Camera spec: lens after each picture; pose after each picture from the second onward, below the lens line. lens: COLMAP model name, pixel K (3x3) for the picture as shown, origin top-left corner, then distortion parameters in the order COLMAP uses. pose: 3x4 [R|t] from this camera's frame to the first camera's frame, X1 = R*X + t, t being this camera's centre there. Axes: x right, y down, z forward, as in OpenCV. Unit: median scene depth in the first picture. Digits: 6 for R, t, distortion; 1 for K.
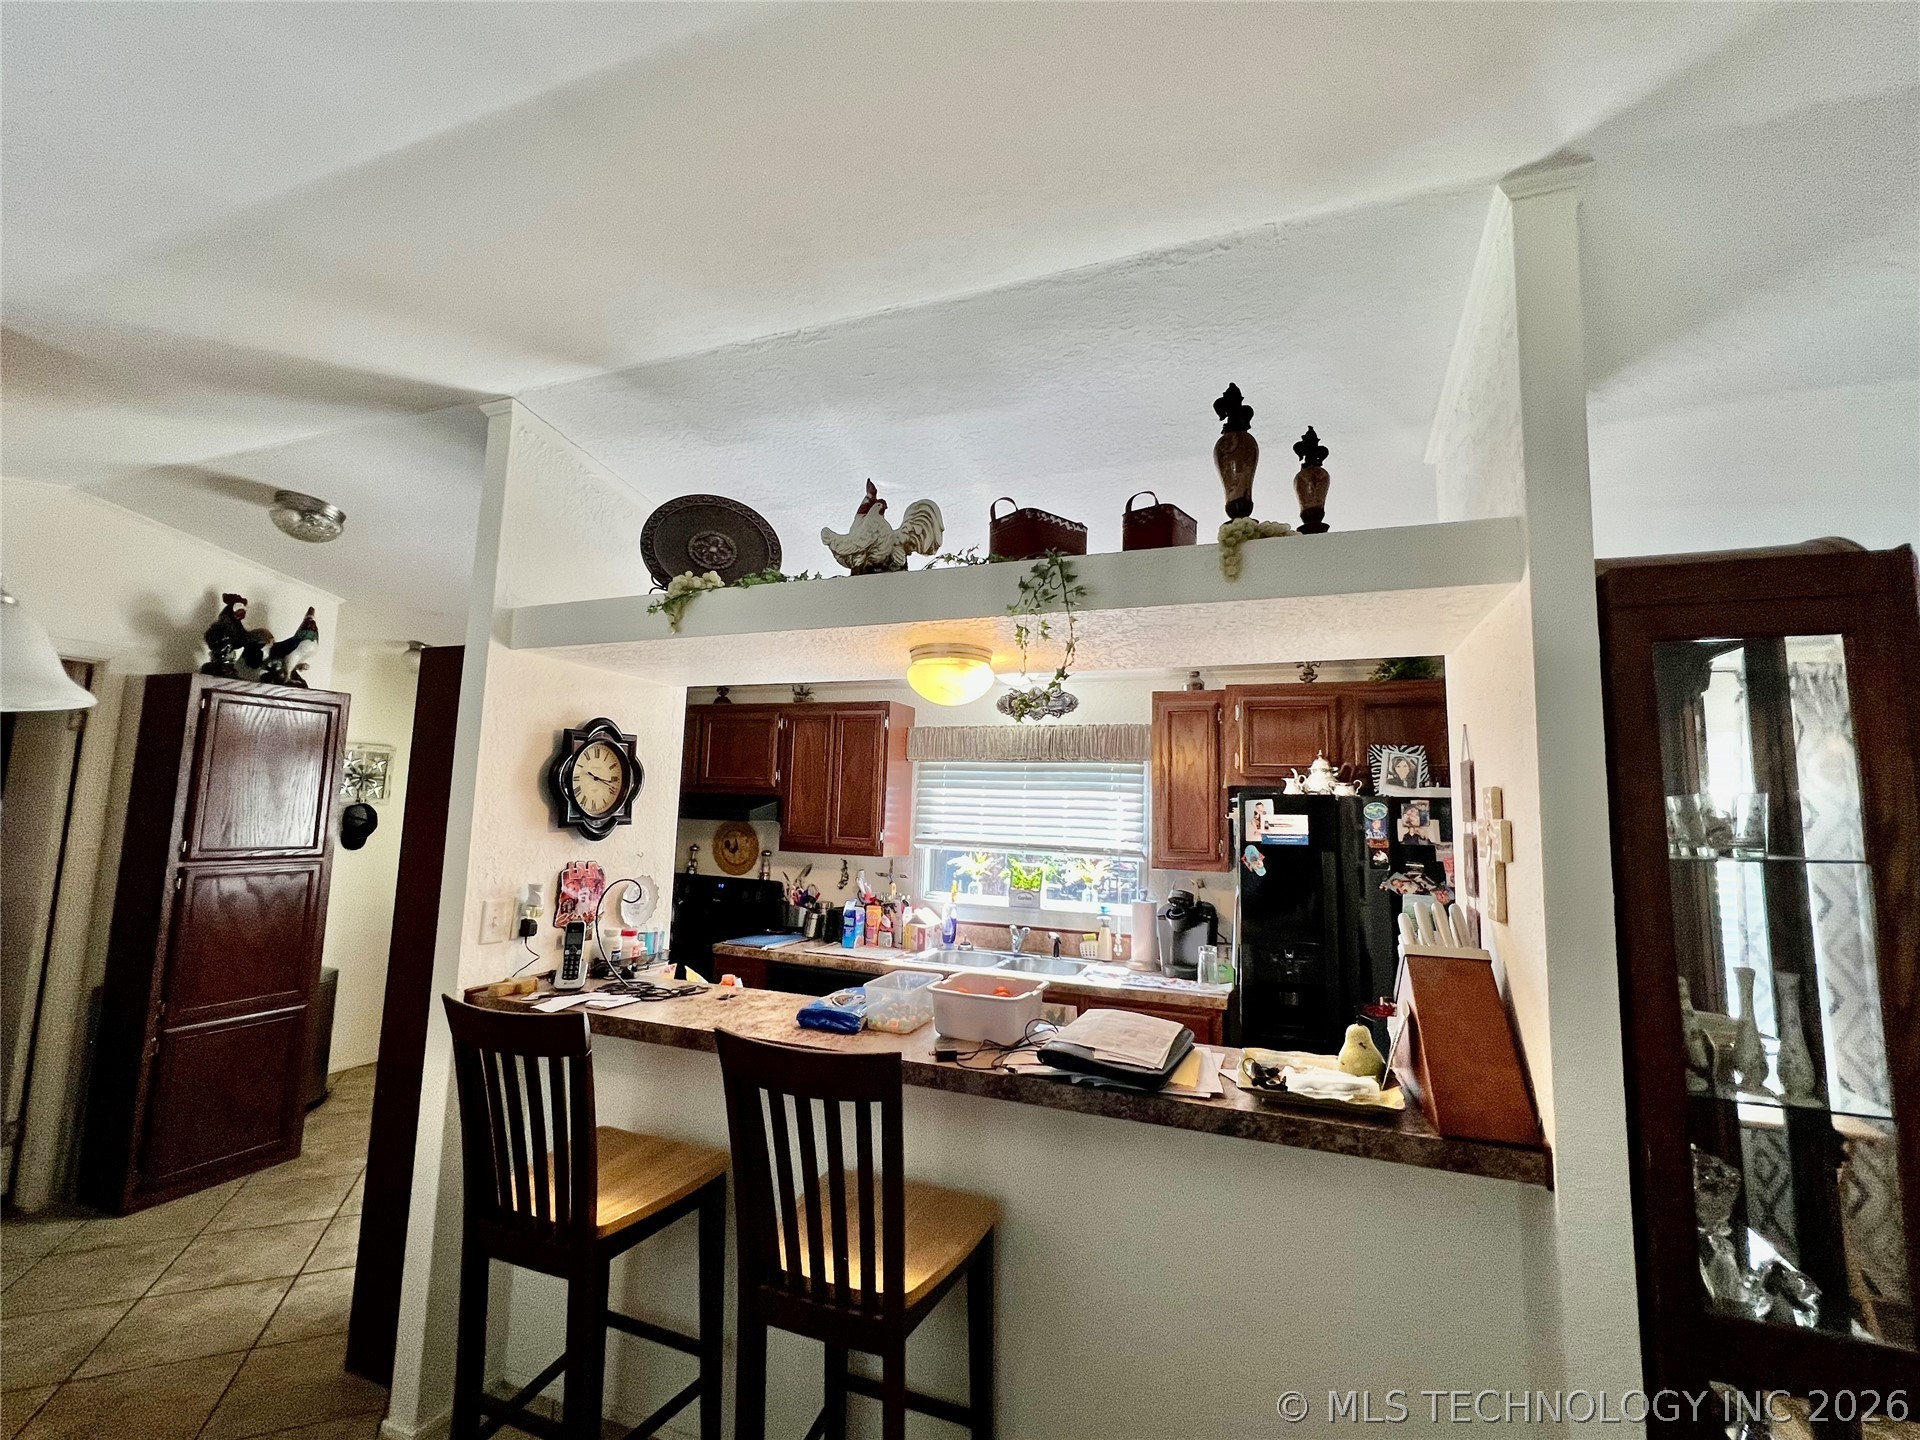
lens RADIAL K [[834.0, 0, 953.1], [0, 834.0, 718.1], [0, 0, 1]] dist [-0.003119, 0.000225]
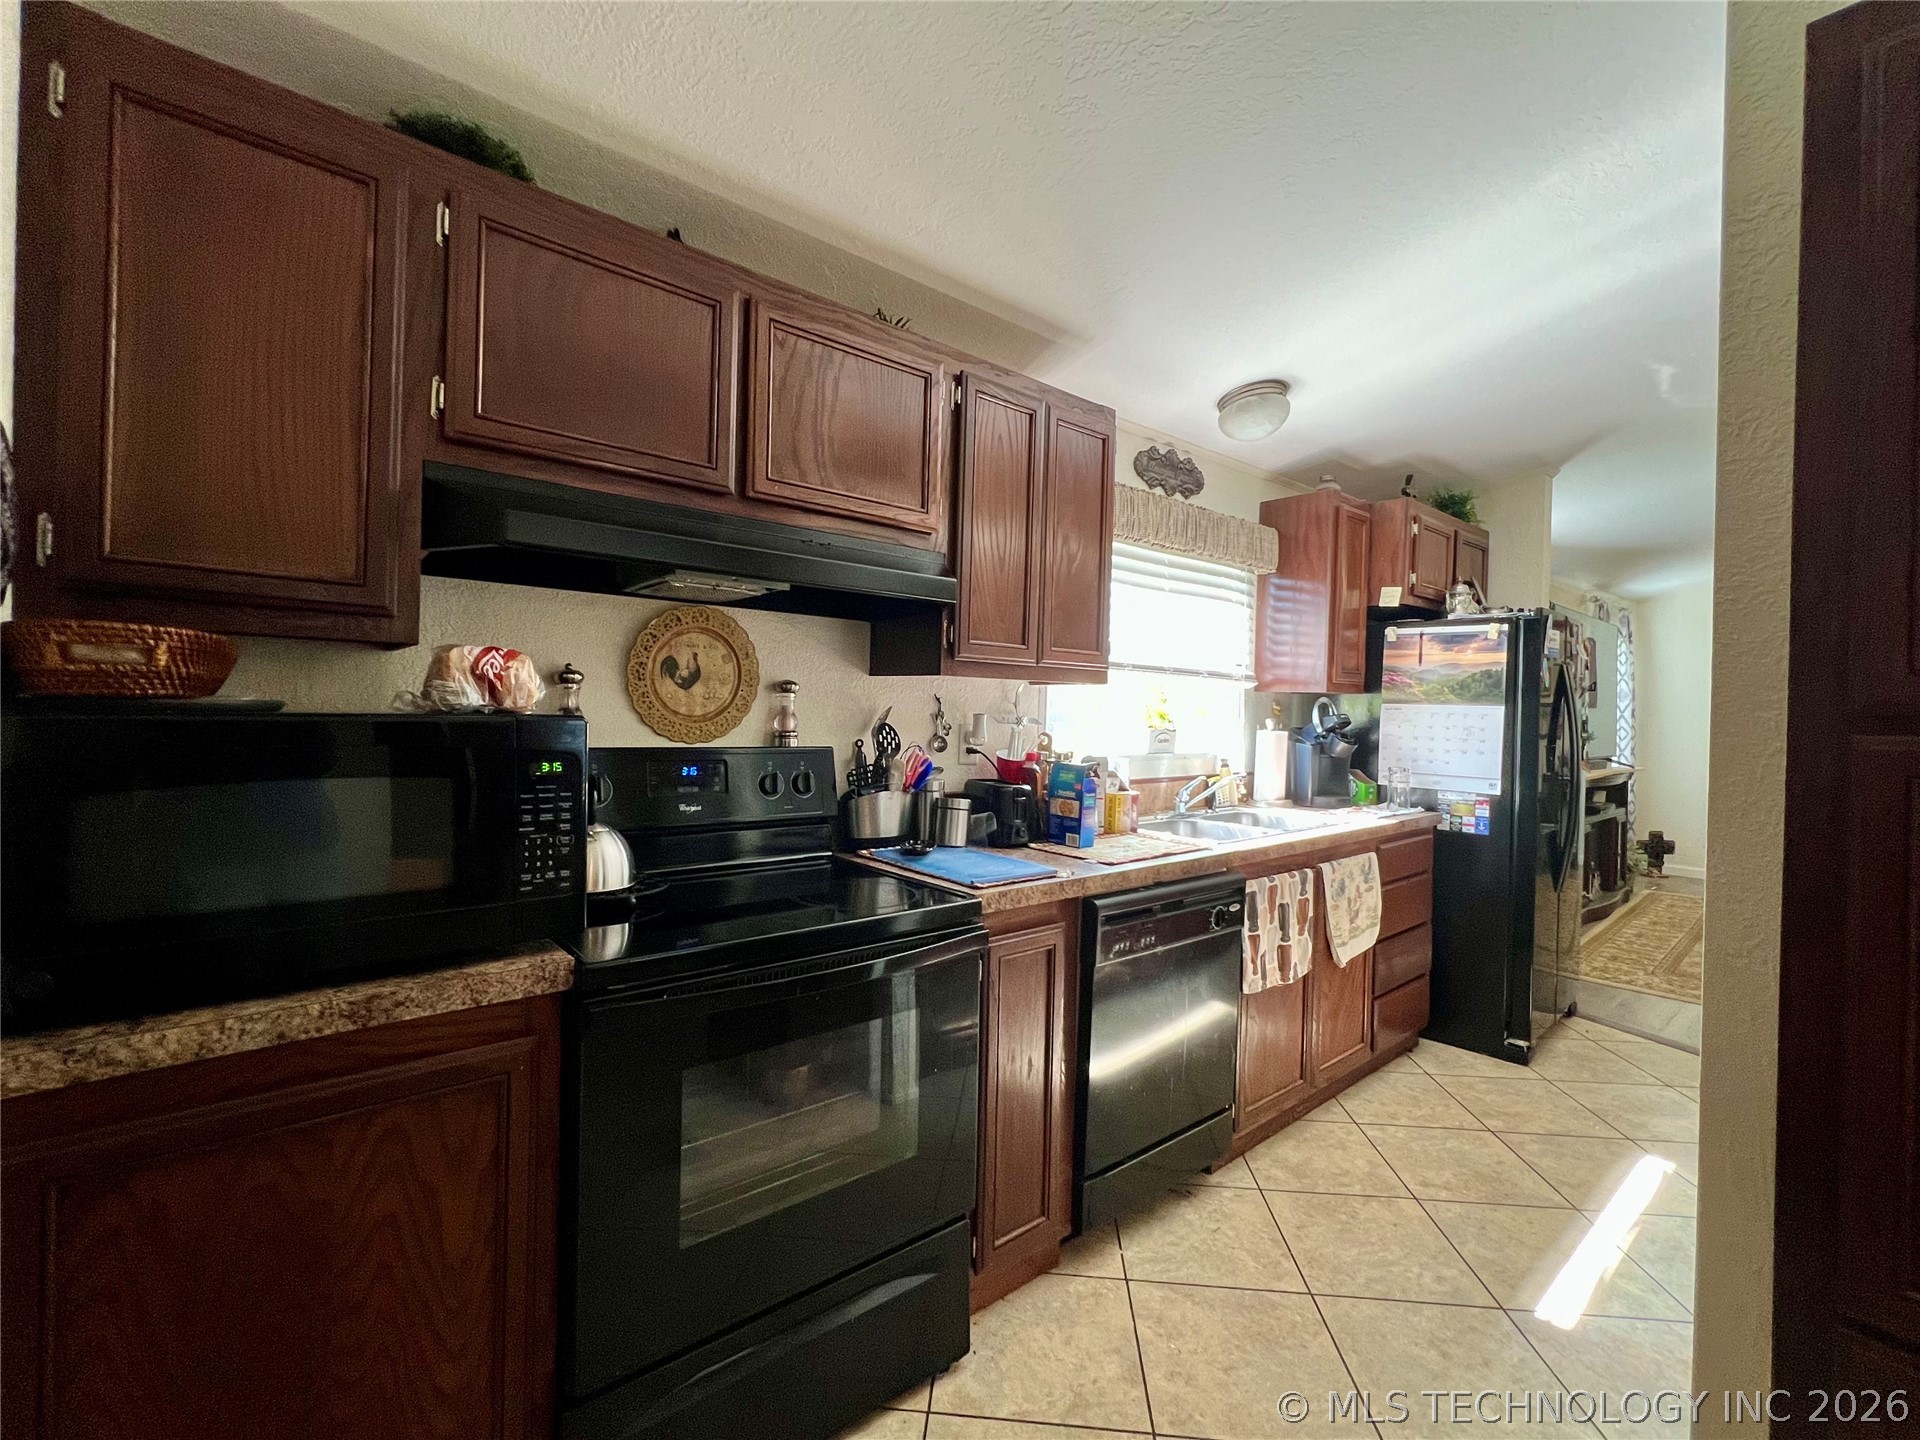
lens RADIAL K [[840.1, 0, 954.5], [0, 840.1, 717.6], [0, 0, 1]] dist [-0.000488, 0.000556]
pose [[0.468762, -0.032175, 0.882738, -0.971019], [-0.103202, 0.990498, 0.090906, 0.221056], [-0.877275, -0.133713, 0.460988, 1.231781]]
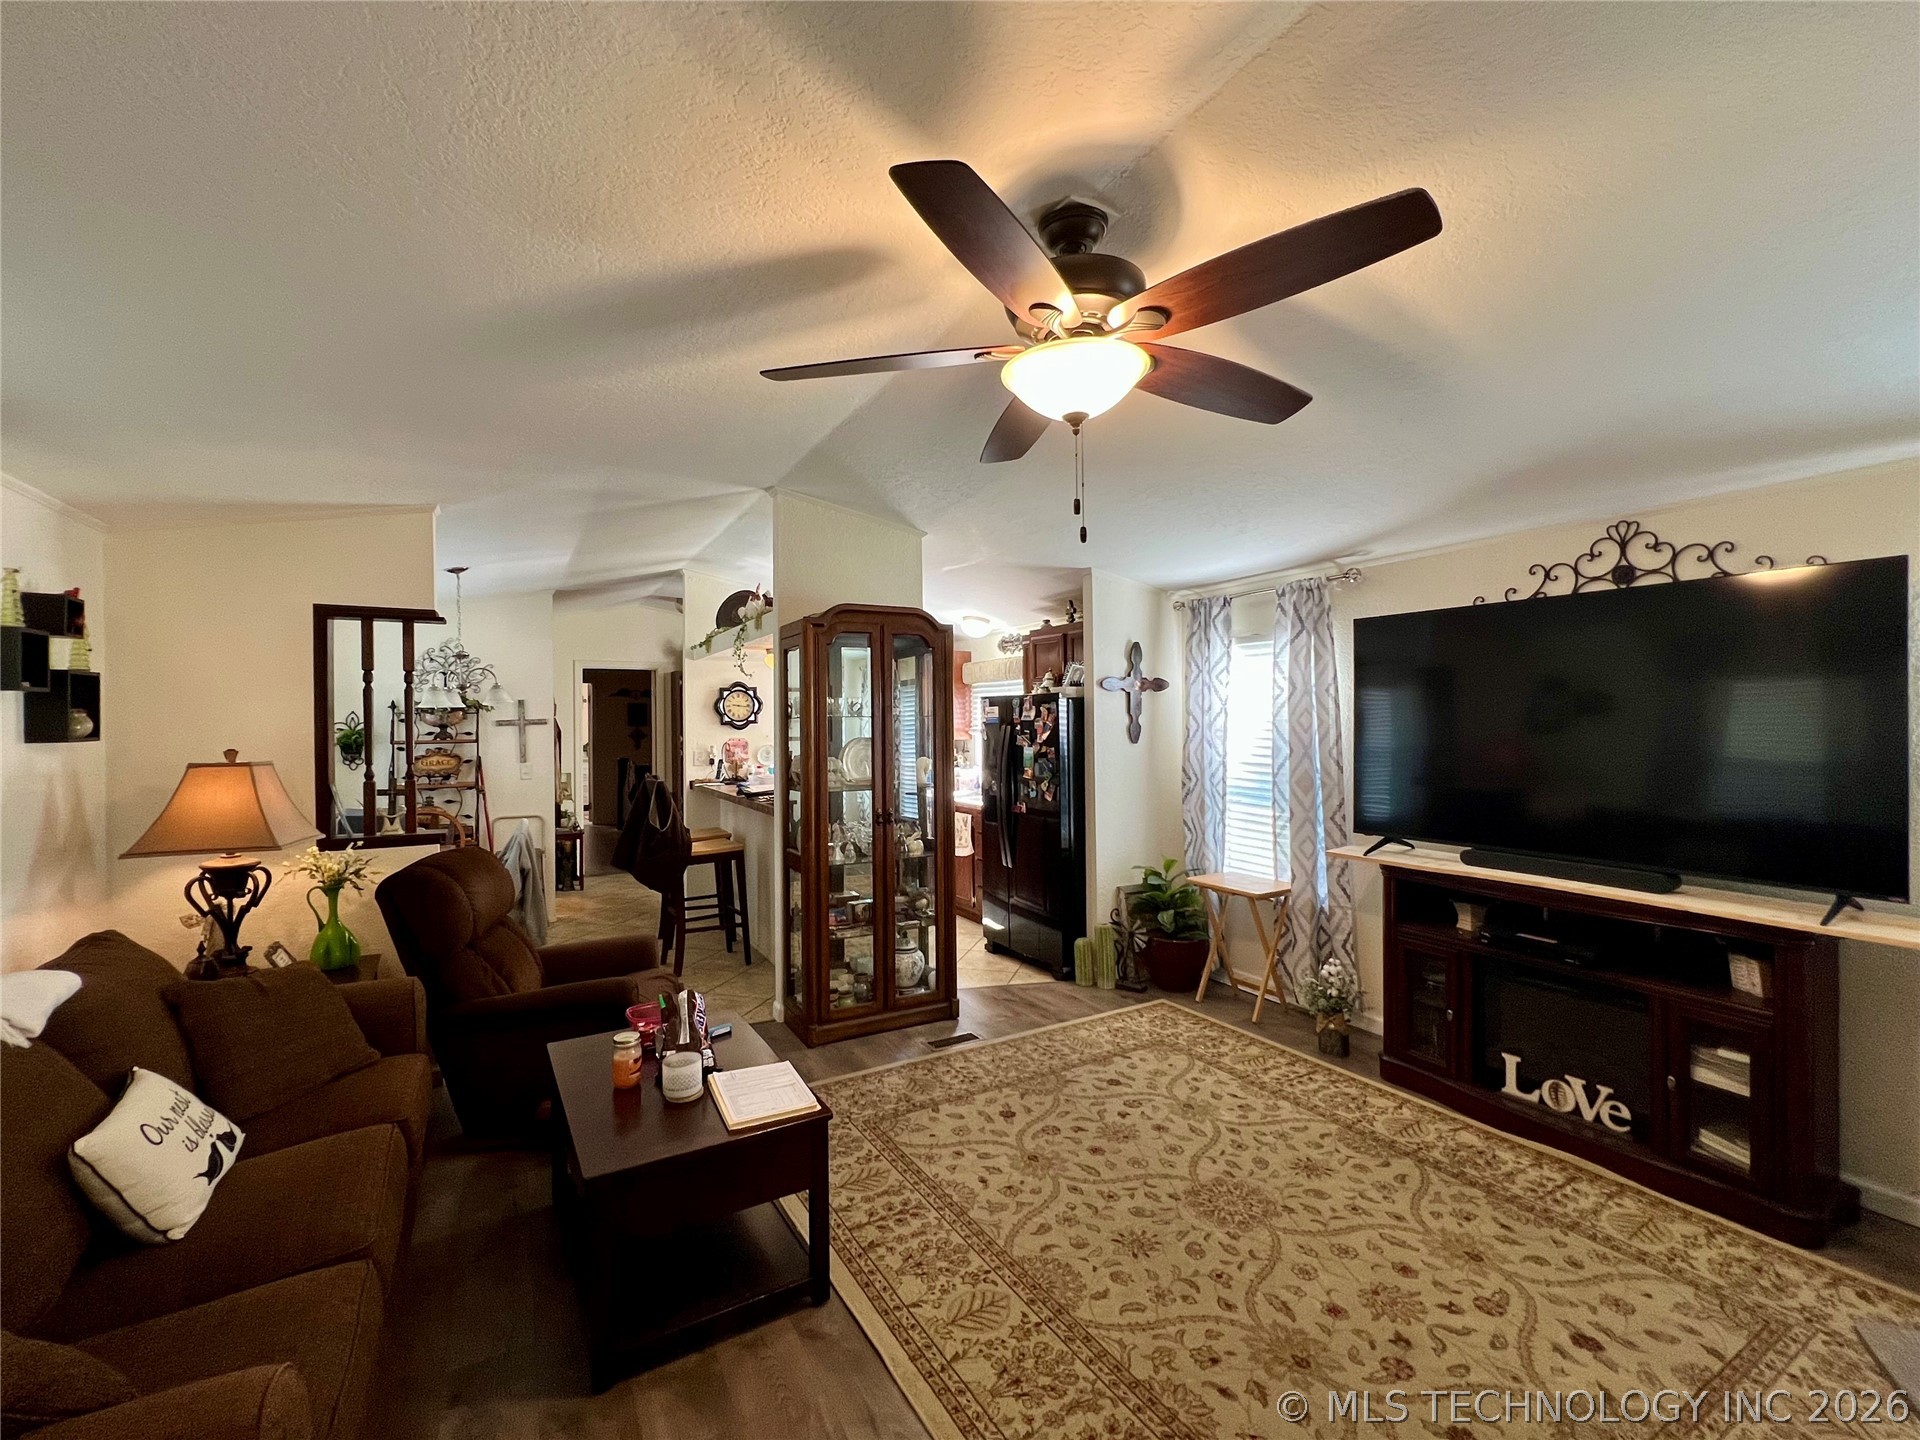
lens RADIAL K [[834.0, 0, 953.1], [0, 834.0, 718.1], [0, 0, 1]] dist [-0.003119, 0.000225]
pose [[0.764652, -0.038945, -0.643265, 1.608782], [0.106873, 0.992014, 0.066981, 0.009186], [0.635520, -0.119965, 0.762708, -0.491319]]
